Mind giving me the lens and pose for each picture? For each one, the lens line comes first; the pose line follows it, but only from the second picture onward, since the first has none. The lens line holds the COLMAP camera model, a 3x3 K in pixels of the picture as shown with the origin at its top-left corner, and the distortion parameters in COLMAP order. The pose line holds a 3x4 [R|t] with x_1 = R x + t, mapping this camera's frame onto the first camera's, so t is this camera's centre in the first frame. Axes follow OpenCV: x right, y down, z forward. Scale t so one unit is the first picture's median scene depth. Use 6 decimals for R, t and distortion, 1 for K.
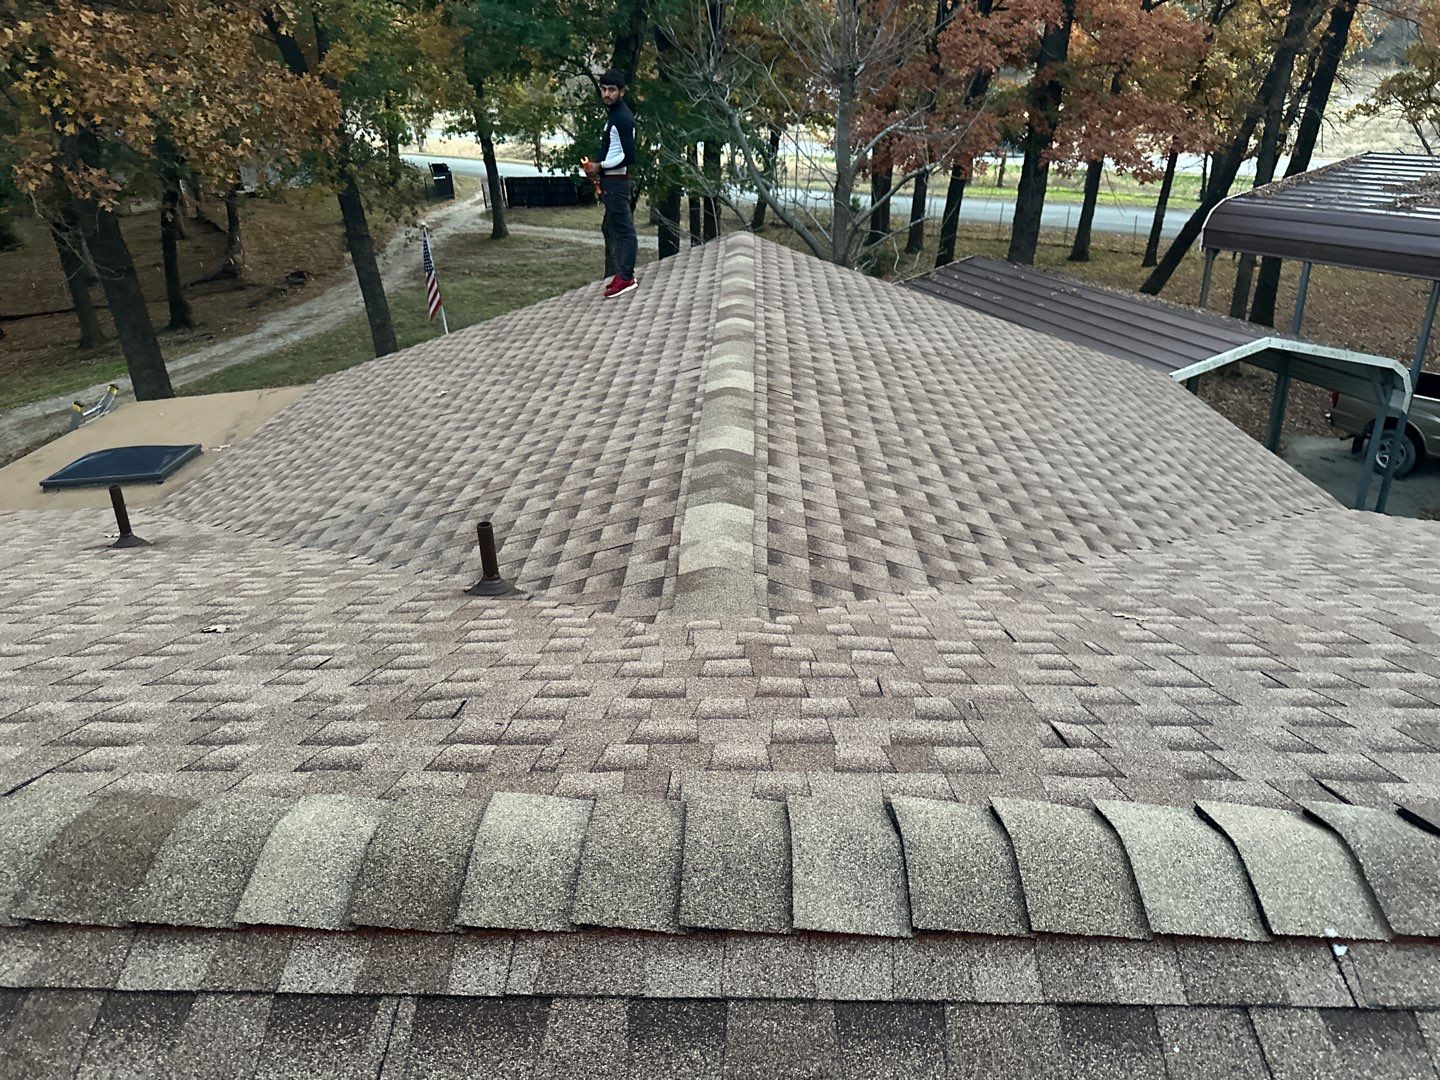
lens RADIAL K [[1120.7, 0, 724.3], [0, 1120.7, 540.3], [0, 0, 1]] dist [0.094693, -0.124233]
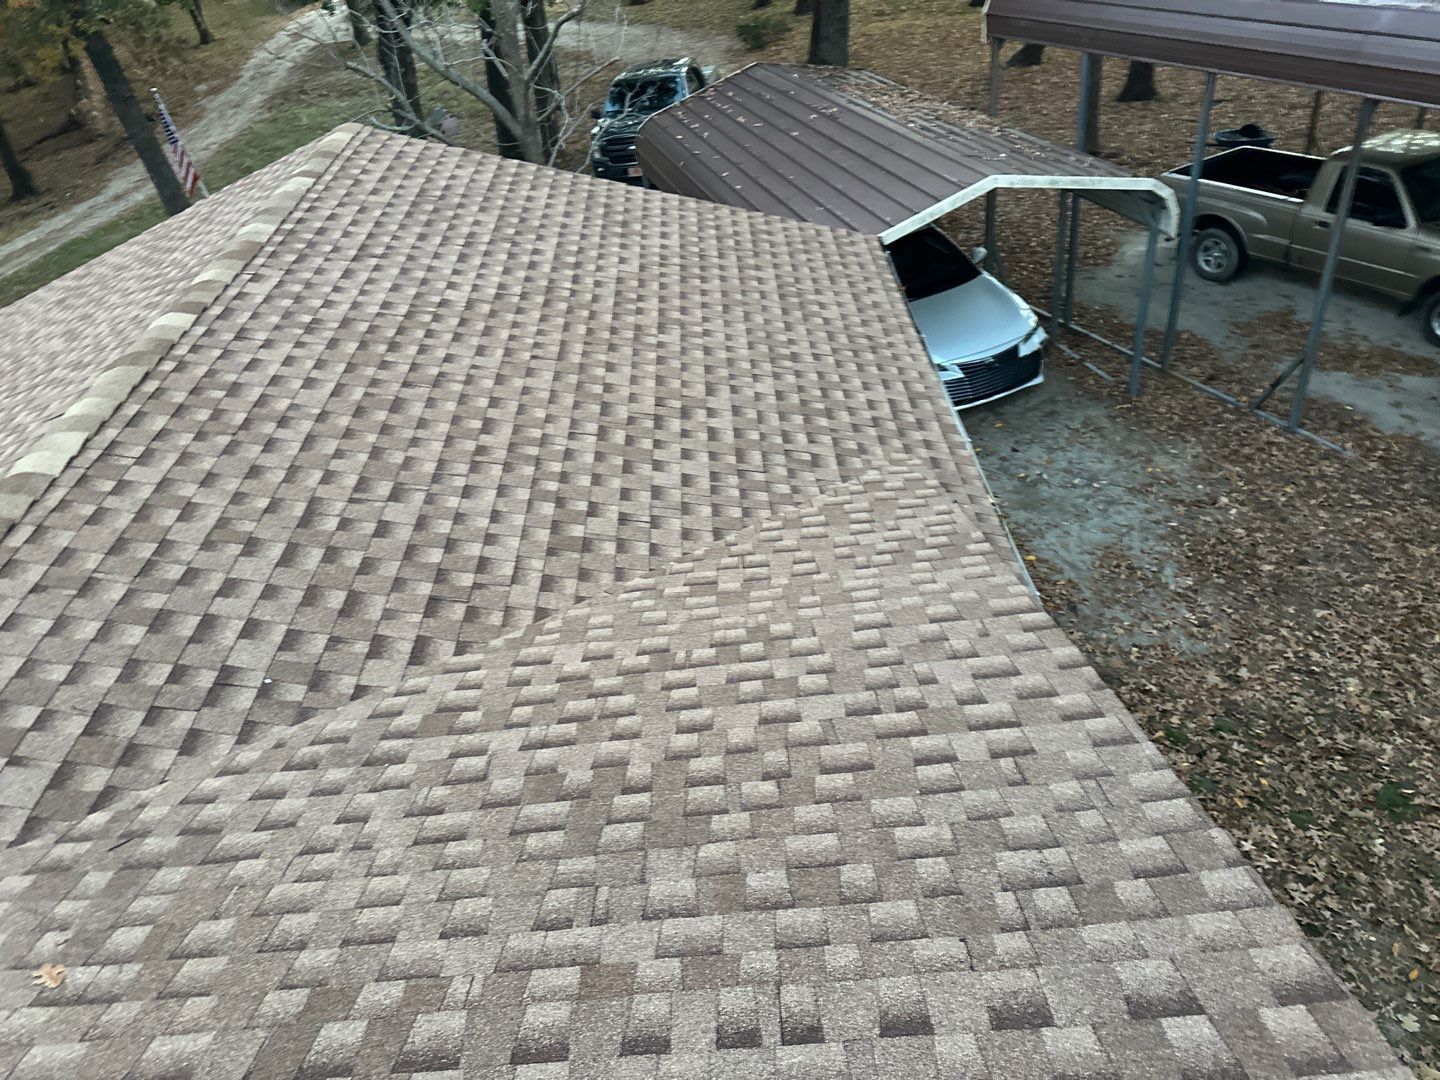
lens RADIAL K [[1120.7, 0, 755.6], [0, 1120.7, 541.4], [0, 0, 1]] dist [0.094693, -0.124233]
pose [[0.993345, -0.114950, -0.007241, 0.483617], [0.114098, 0.973498, 0.198199, -0.174961], [-0.015734, -0.197706, 0.980135, 0.168161]]
